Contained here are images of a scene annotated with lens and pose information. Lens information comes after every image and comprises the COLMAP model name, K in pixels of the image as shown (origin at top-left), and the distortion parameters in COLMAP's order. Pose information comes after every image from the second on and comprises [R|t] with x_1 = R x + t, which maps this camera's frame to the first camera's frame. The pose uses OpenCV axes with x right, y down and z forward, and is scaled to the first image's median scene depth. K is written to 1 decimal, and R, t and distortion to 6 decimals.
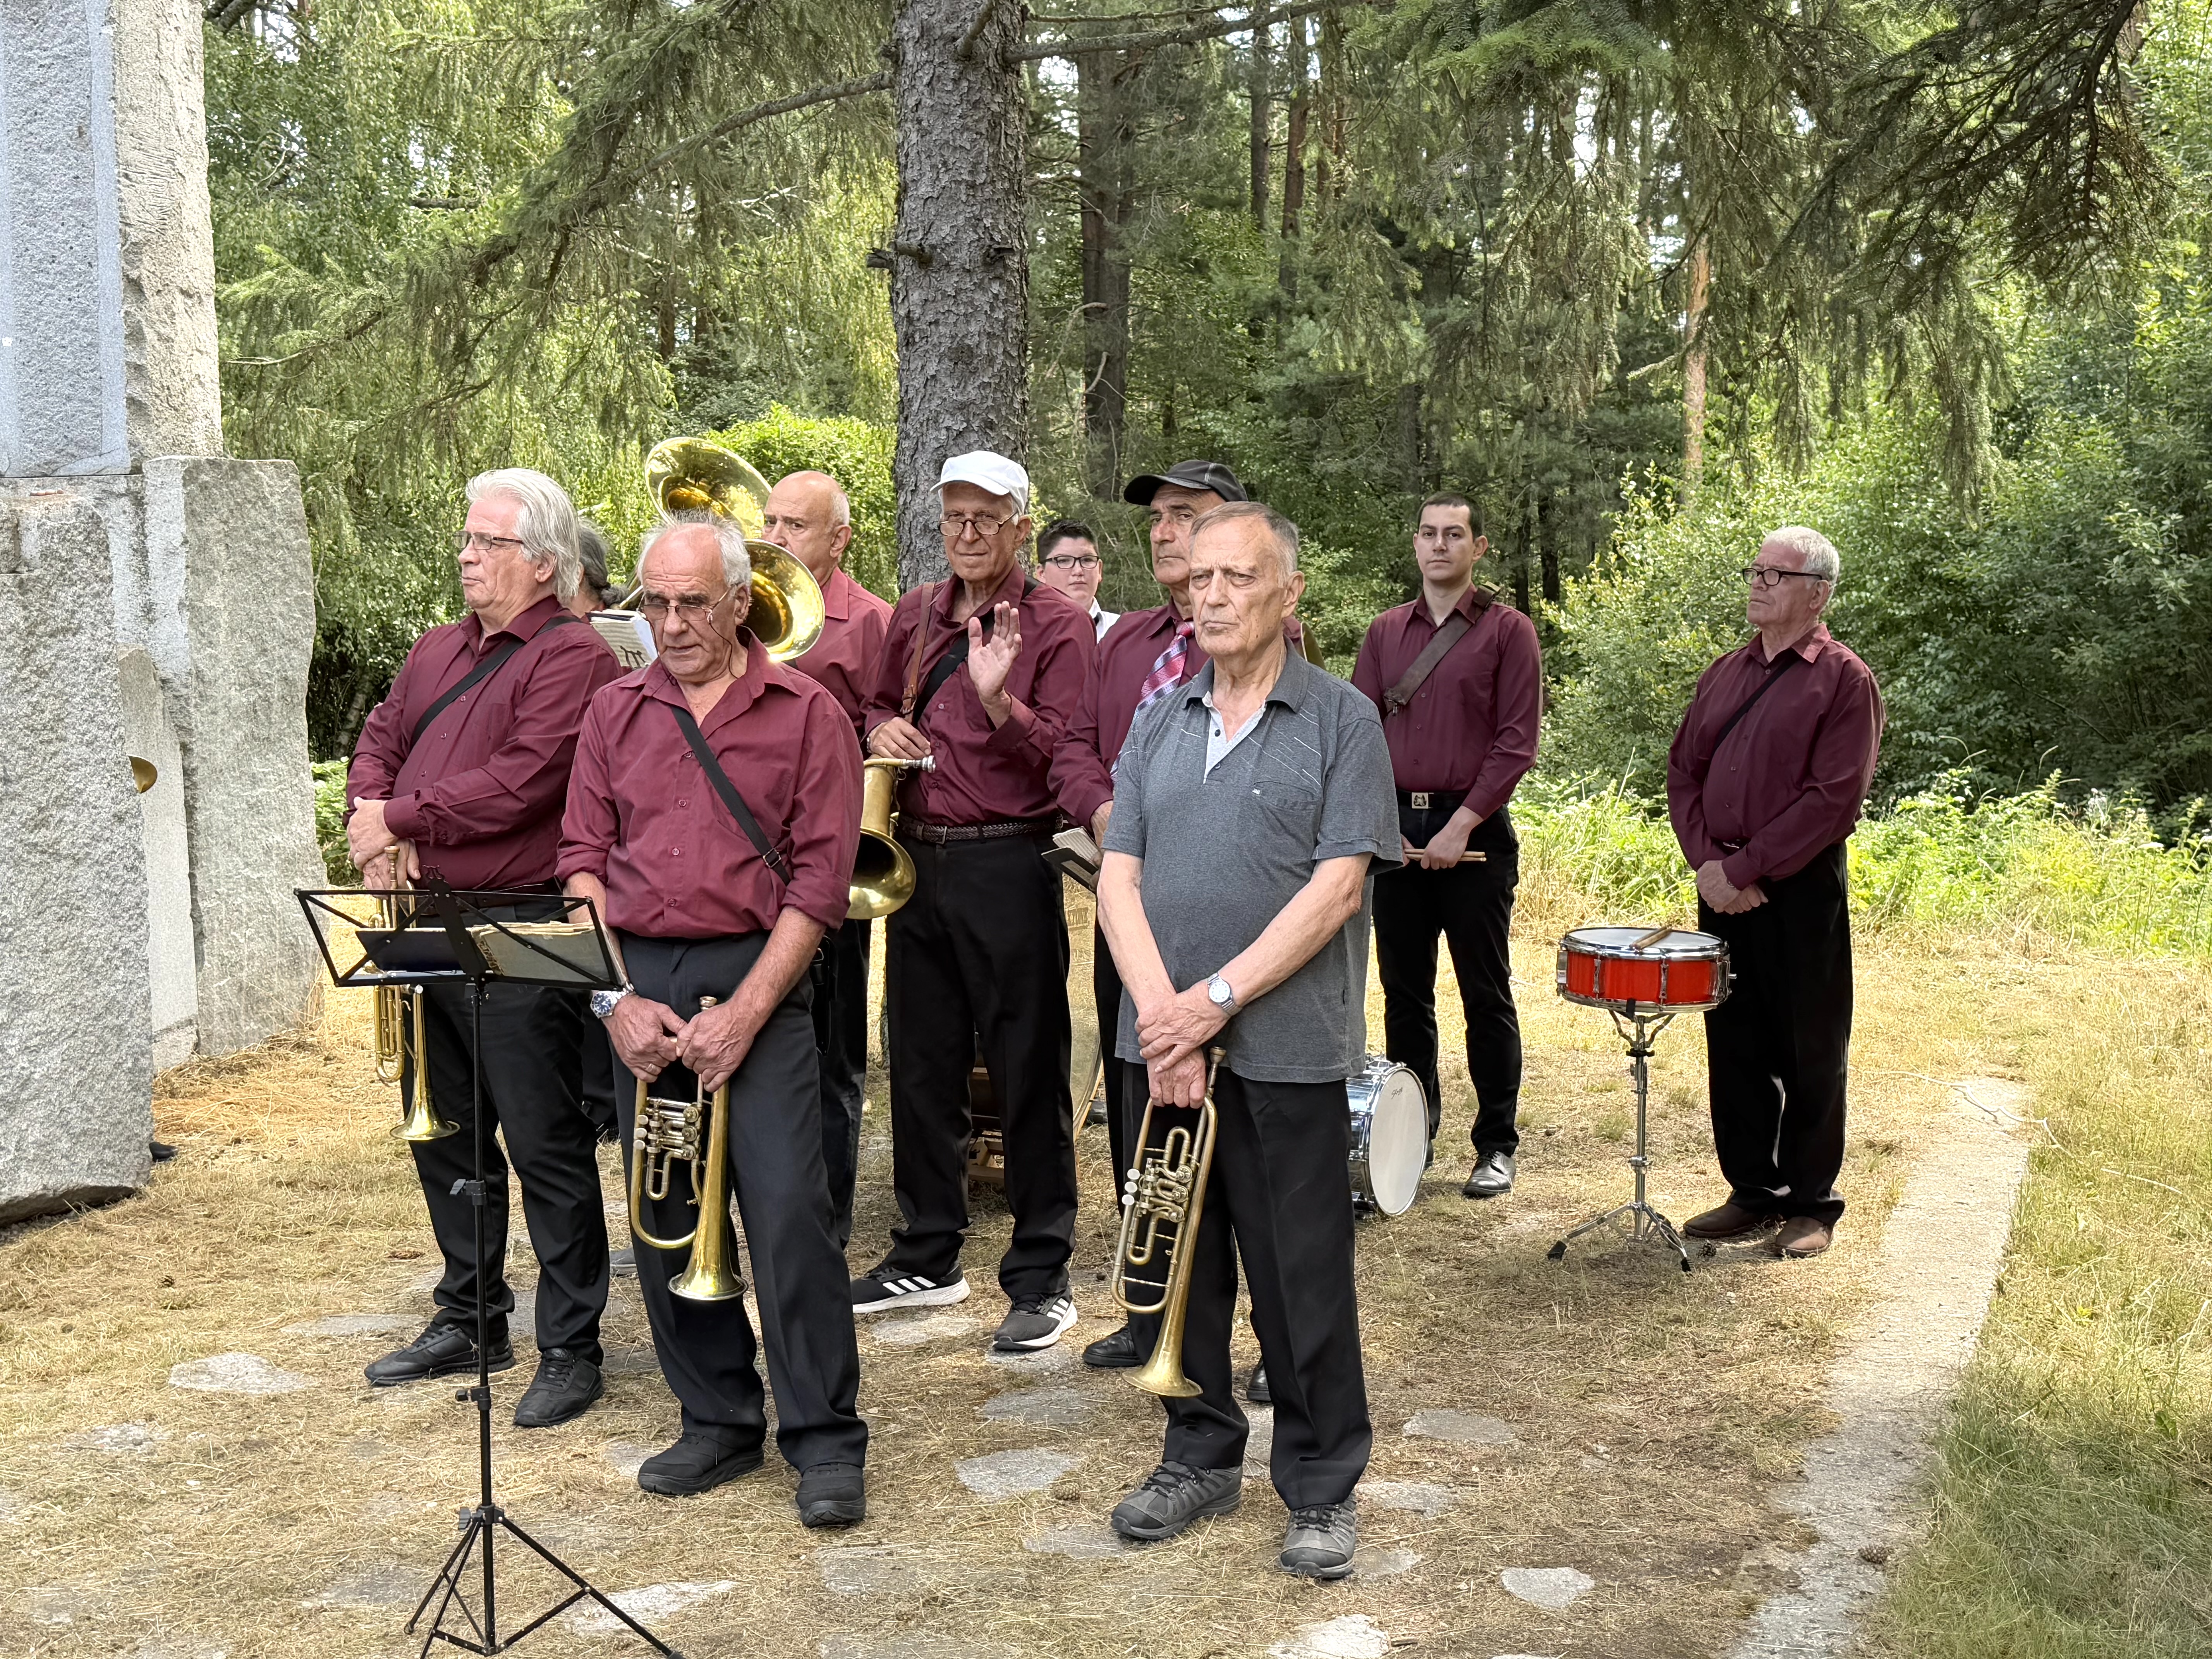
lens RADIAL K [[2755.2, 0, 1106.0], [0, 2755.2, 829.5], [0, 0, 1]] dist [0.170041, -0.390473]
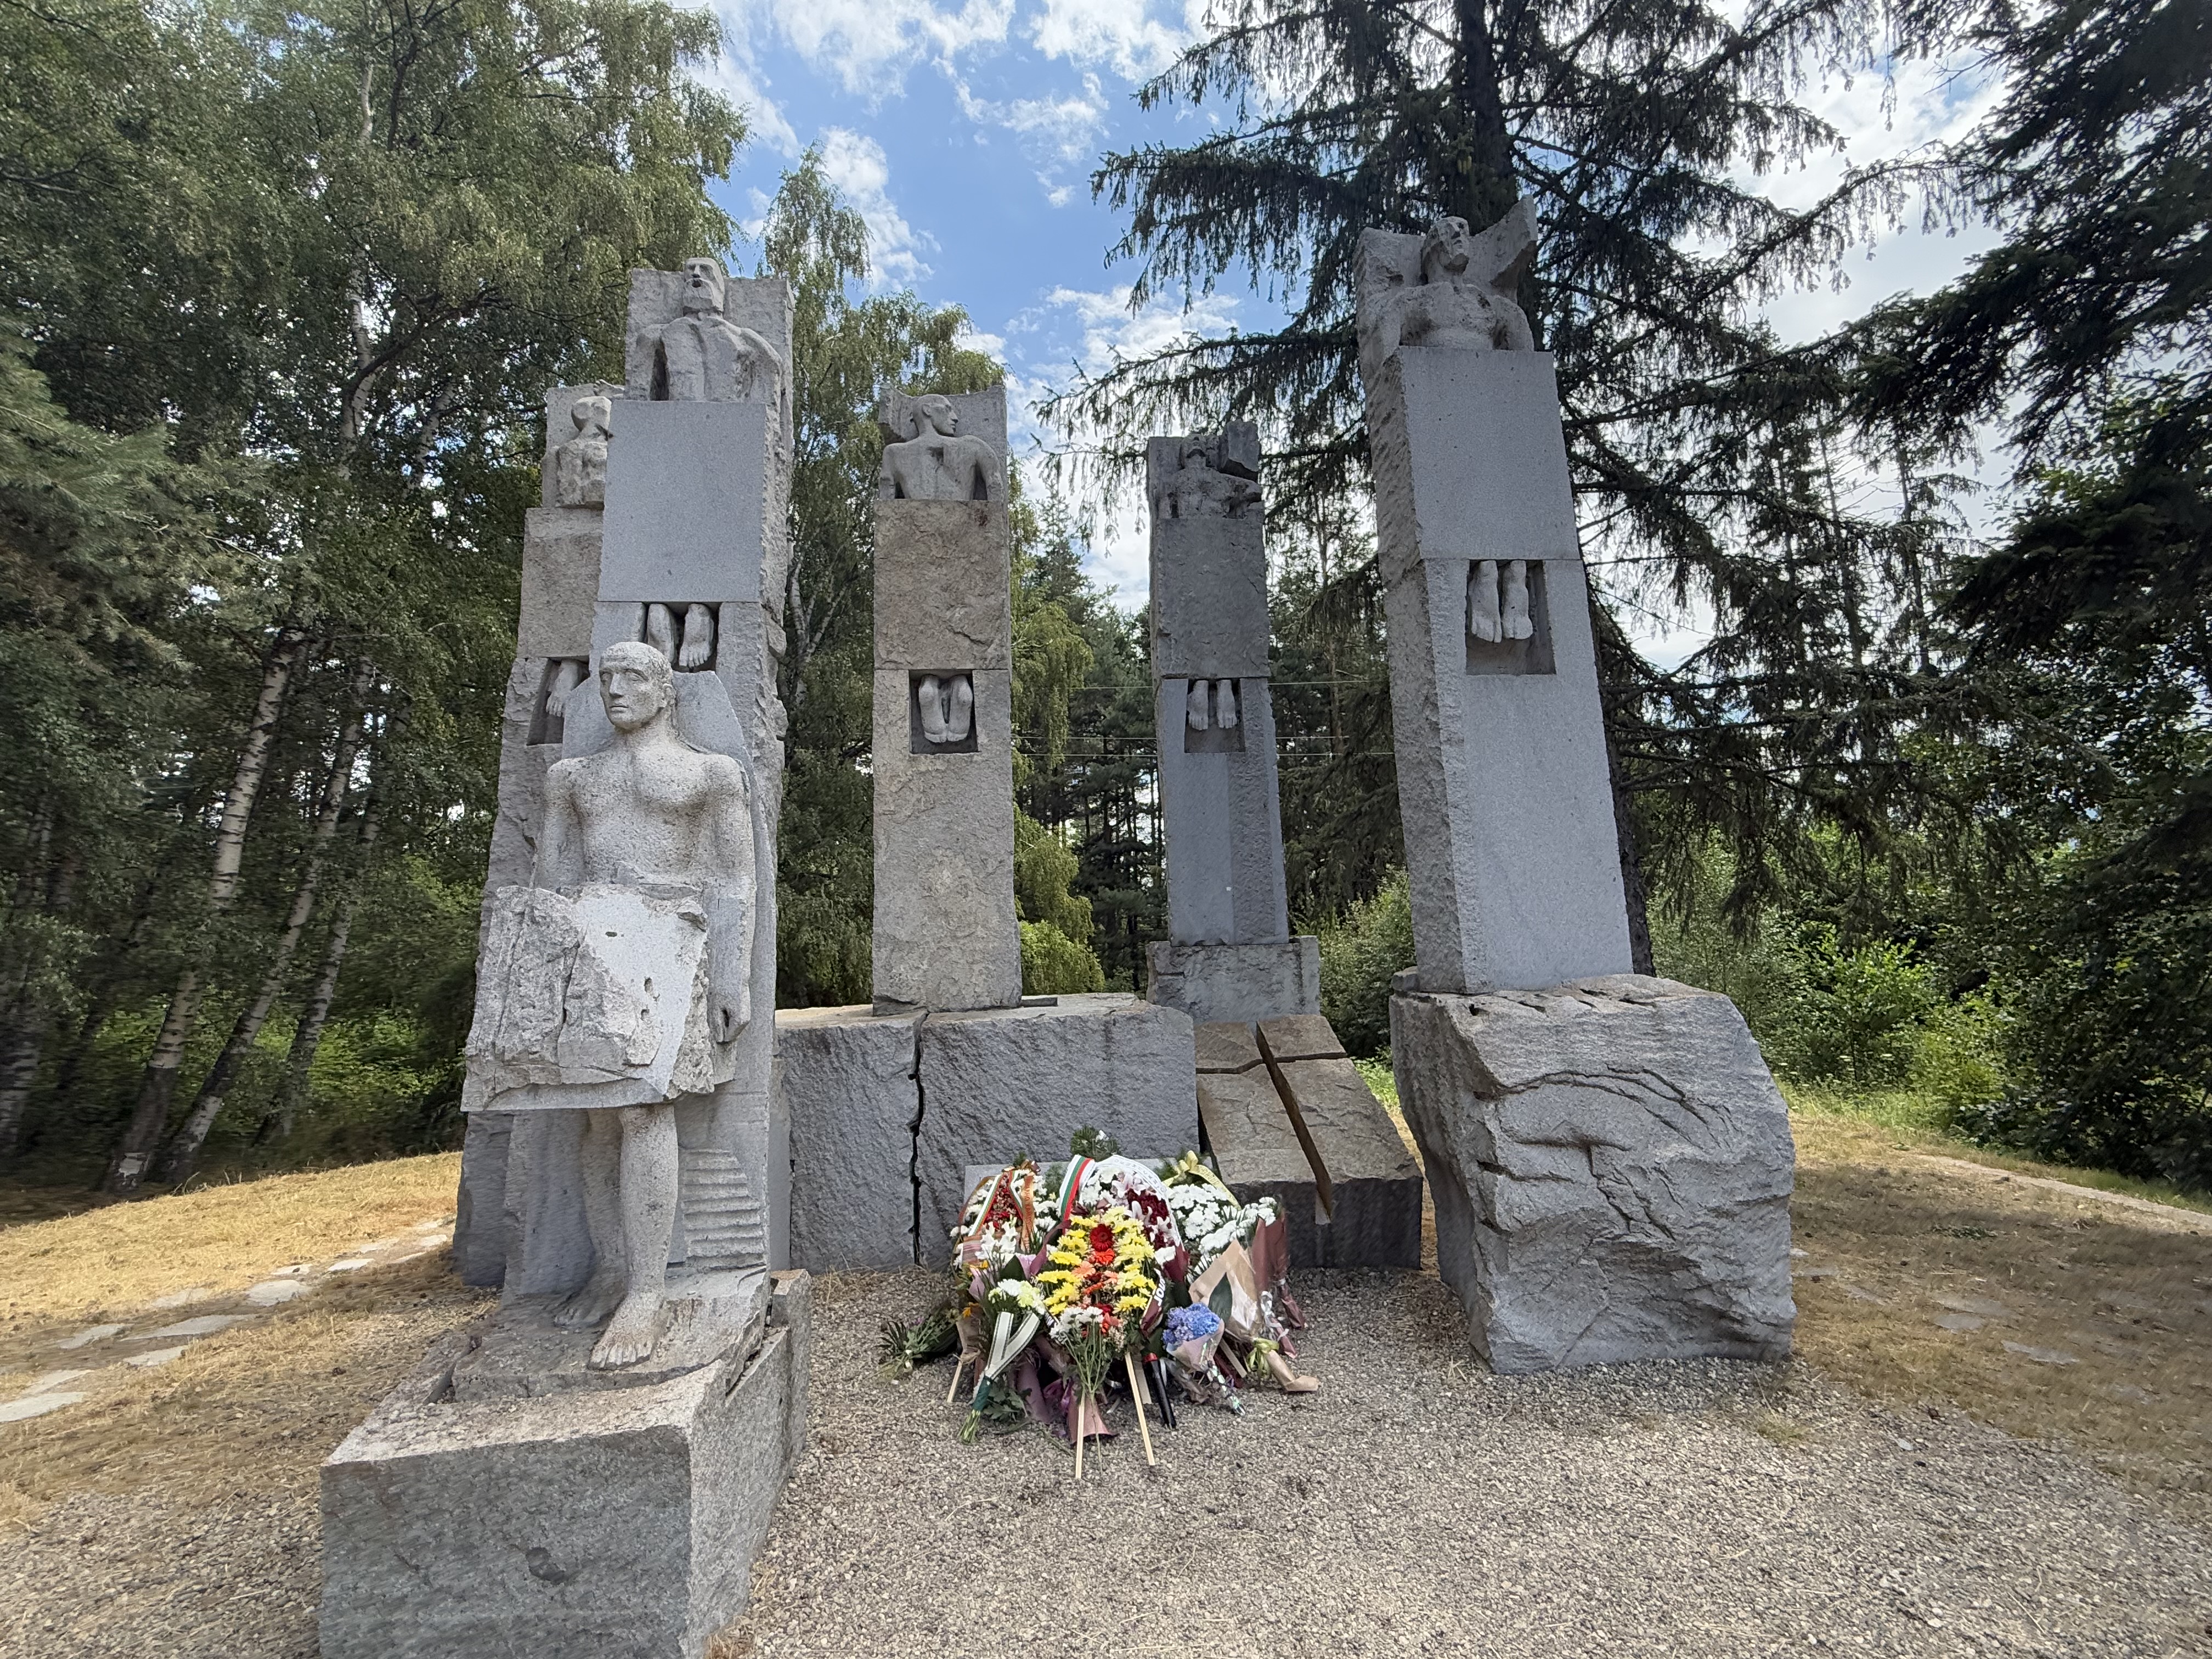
lens RADIAL K [[969.6, 0, 1111.6], [0, 969.6, 827.9], [0, 0, 1]] dist [-0.001712, -0.001051]
pose [[0.952739, 0.035437, 0.301714, -0.755163], [0.039373, 0.970392, -0.238306, -0.030525], [-0.301226, 0.238923, 0.923135, 0.251918]]
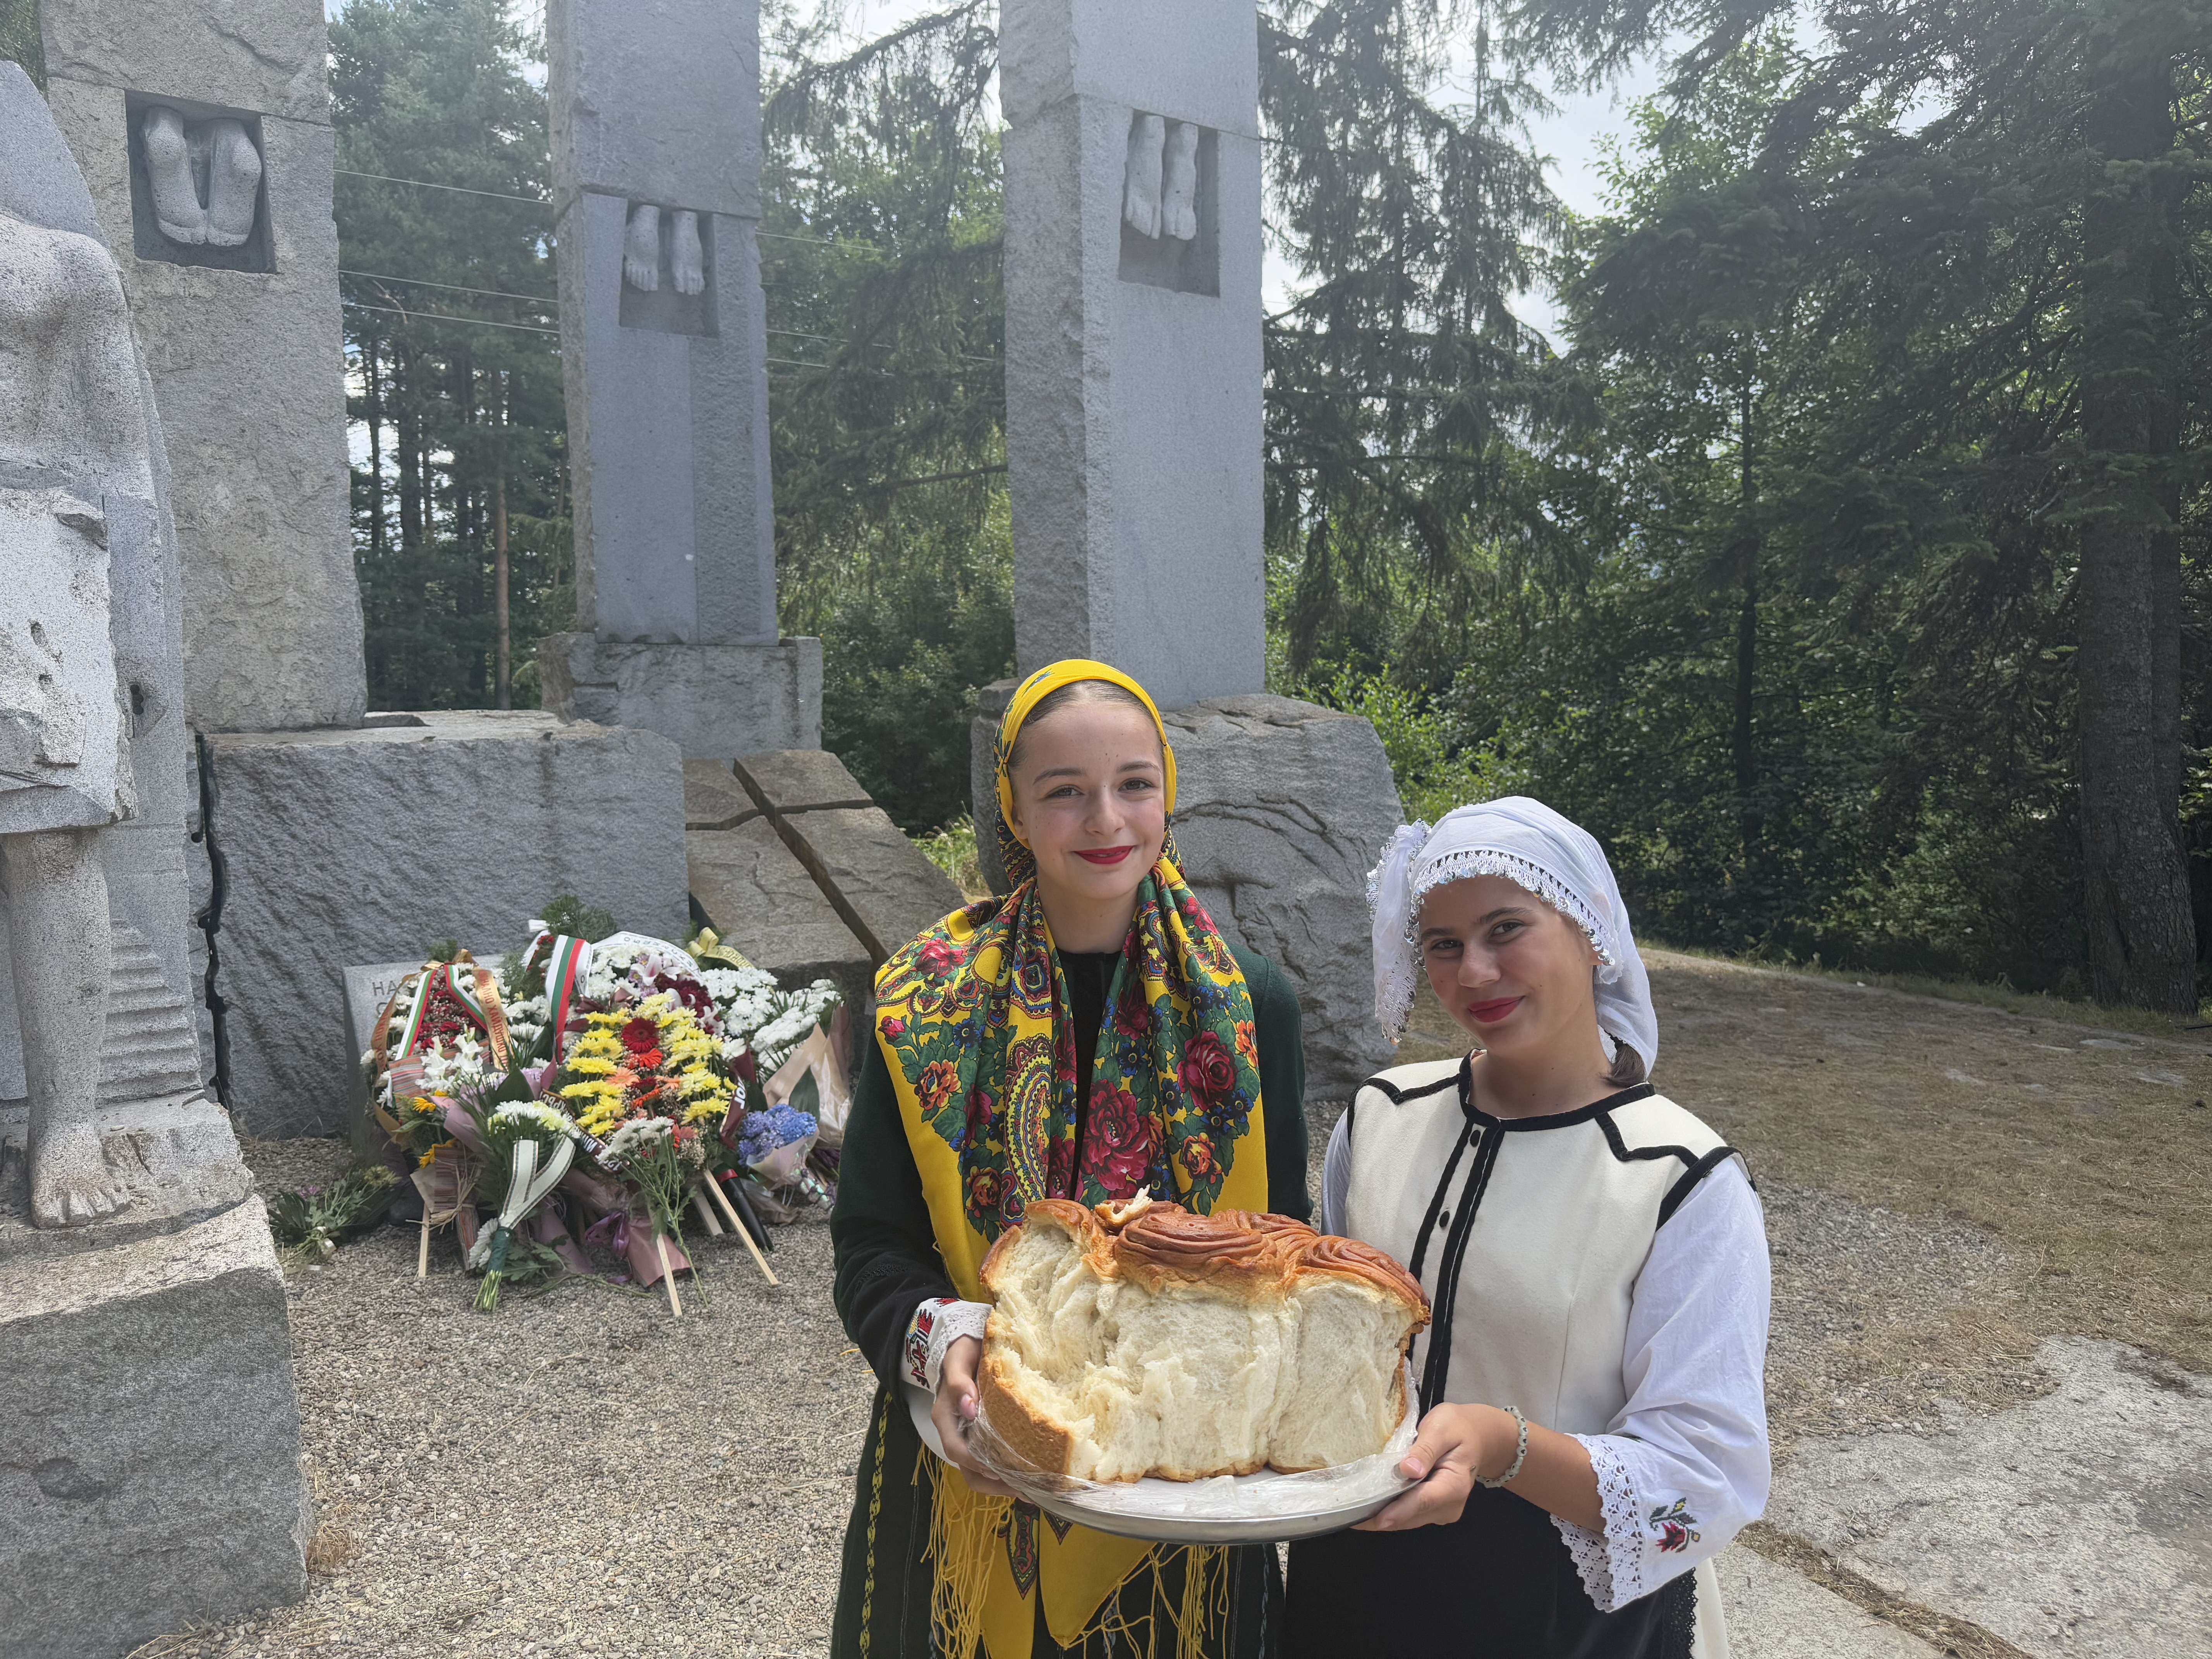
lens RADIAL K [[1541.0, 0, 1126.7], [0, 1541.0, 830.9], [0, 0, 1]] dist [0.058226, -0.095269]
pose [[0.670416, -0.043855, 0.740688, -0.889263], [0.058044, 0.998292, 0.006571, -0.013777], [-0.739712, 0.038588, 0.671817, 0.251667]]
